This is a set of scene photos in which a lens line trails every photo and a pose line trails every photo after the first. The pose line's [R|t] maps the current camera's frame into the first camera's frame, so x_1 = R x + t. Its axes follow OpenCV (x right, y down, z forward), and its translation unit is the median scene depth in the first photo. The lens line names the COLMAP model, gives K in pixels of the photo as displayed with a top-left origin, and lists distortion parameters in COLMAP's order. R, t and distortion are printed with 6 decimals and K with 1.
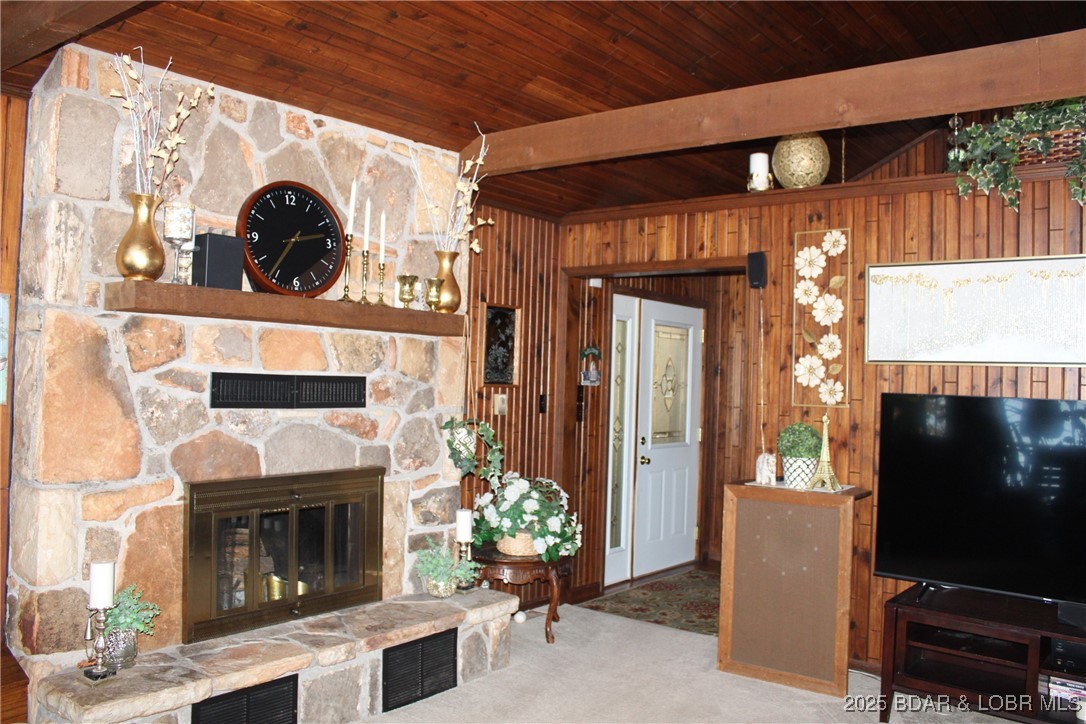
lens RADIAL K [[895.0, 0, 543.0], [0, 895.0, 362.0], [0, 0, 1]] dist [-0.171372, 0.154803]
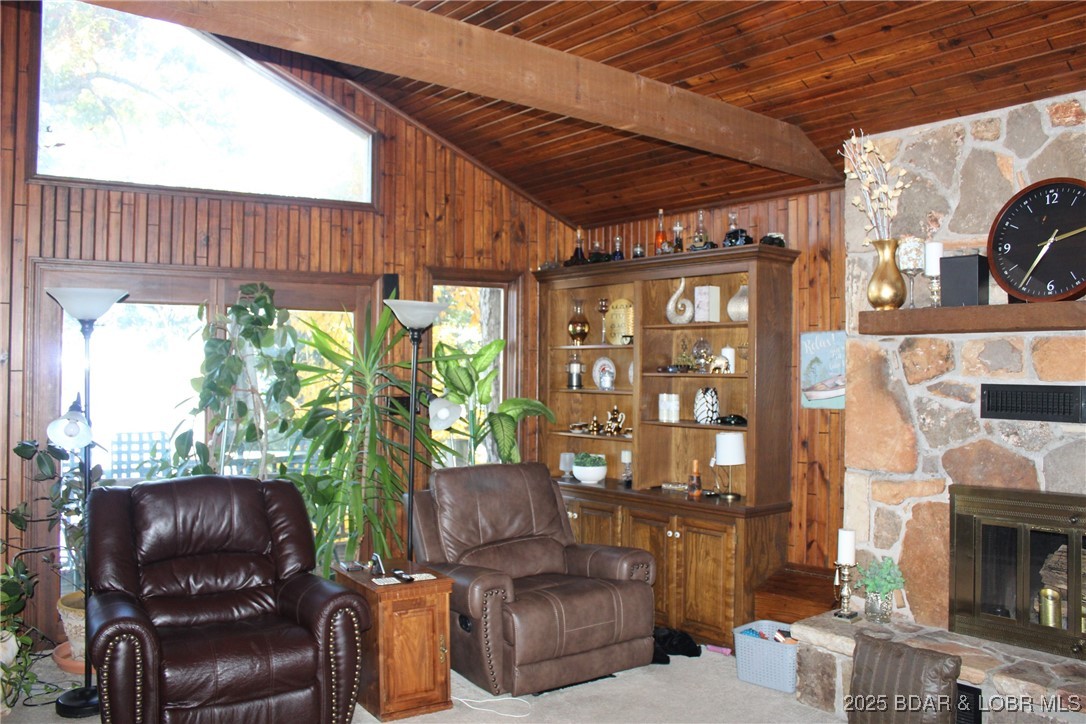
lens RADIAL K [[895.0, 0, 543.0], [0, 895.0, 362.0], [0, 0, 1]] dist [-0.171372, 0.154803]
pose [[-0.207168, -0.042688, -0.977374, 0.785277], [0.002633, 0.999020, -0.044192, 0.031188], [0.978302, -0.011728, -0.206852, 0.727562]]
